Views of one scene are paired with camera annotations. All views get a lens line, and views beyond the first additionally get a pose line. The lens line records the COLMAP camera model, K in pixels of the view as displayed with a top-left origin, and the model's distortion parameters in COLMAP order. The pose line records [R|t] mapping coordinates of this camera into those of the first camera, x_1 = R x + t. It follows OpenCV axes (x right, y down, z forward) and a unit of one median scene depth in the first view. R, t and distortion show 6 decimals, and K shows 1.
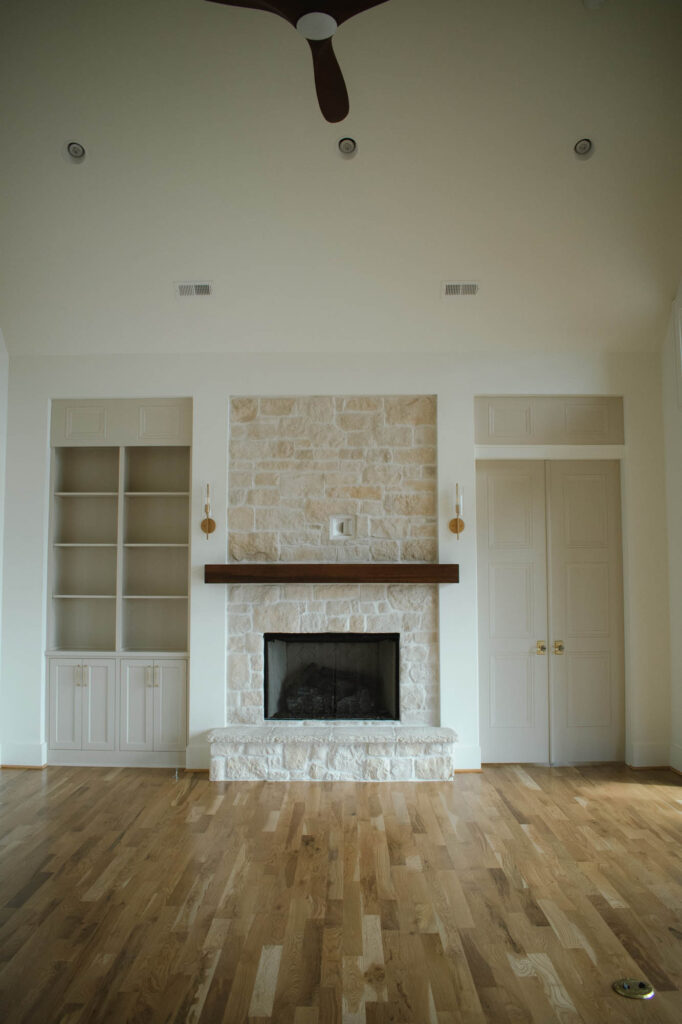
lens RADIAL K [[797.0, 0, 348.1], [0, 797.0, 513.8], [0, 0, 1]] dist [-0.100376, 0.024531]
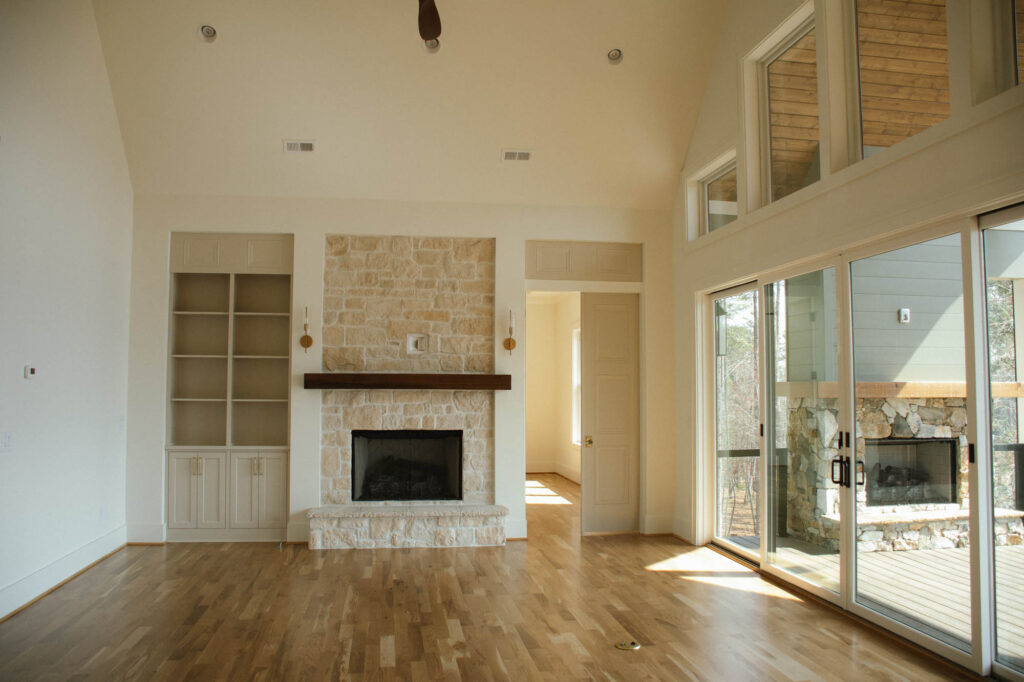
lens RADIAL K [[797.0, 0, 498.6], [0, 797.0, 343.2], [0, 0, 1]] dist [-0.100376, 0.024531]
pose [[0.991107, 0.012815, 0.132446, -0.046053], [-0.015556, 0.999685, 0.019682, -0.010447], [-0.132152, -0.021567, 0.990995, -0.233747]]
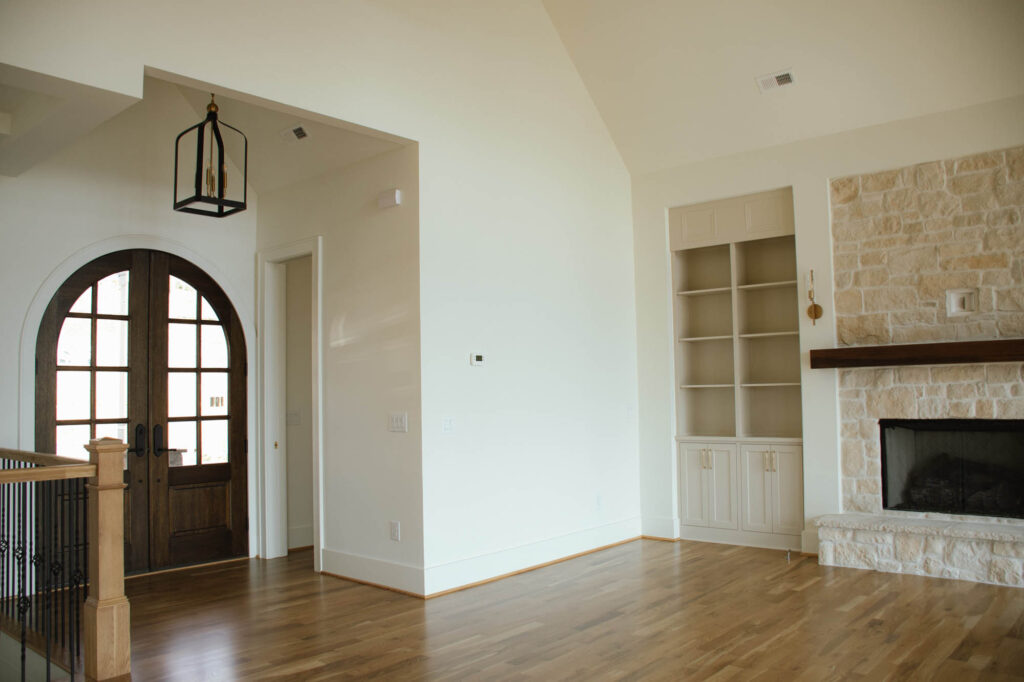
lens RADIAL K [[797.0, 0, 505.2], [0, 797.0, 338.5], [0, 0, 1]] dist [-0.100376, 0.024531]
pose [[0.754512, -0.054703, -0.654003, 0.173905], [0.066297, 0.997776, -0.006972, 0.029945], [0.652929, -0.038098, 0.756460, -0.001876]]
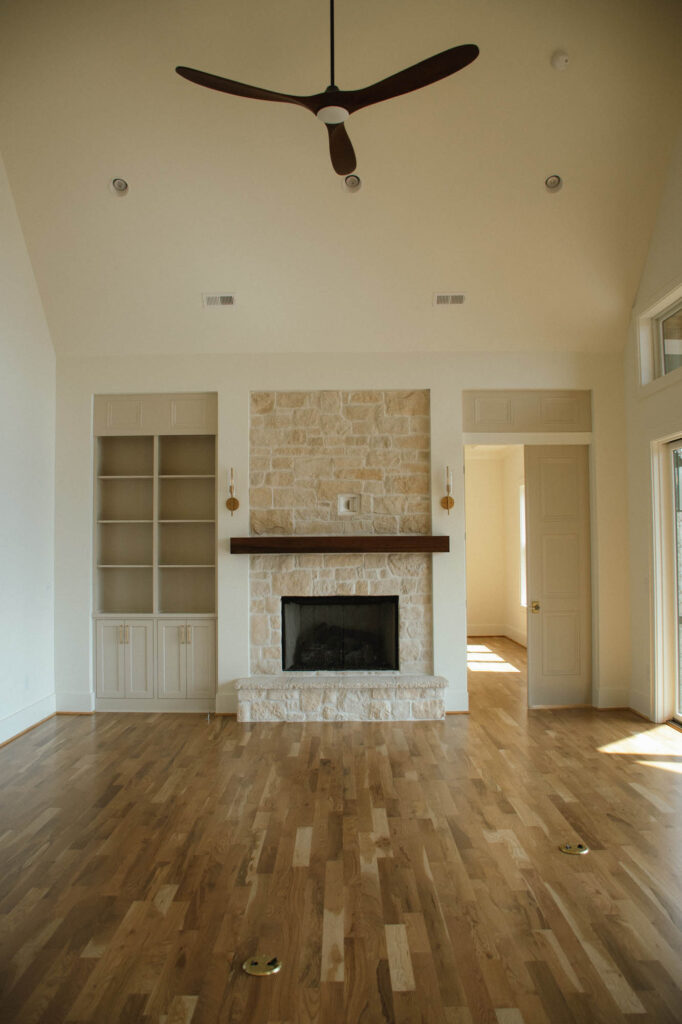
lens RADIAL K [[797.0, 0, 345.4], [0, 797.0, 509.9], [0, 0, 1]] dist [-0.100376, 0.024531]
pose [[0.999983, -0.005652, 0.001295, -0.013592], [0.005610, 0.999511, 0.030762, -0.011236], [-0.001469, -0.030754, 0.999526, -0.158160]]
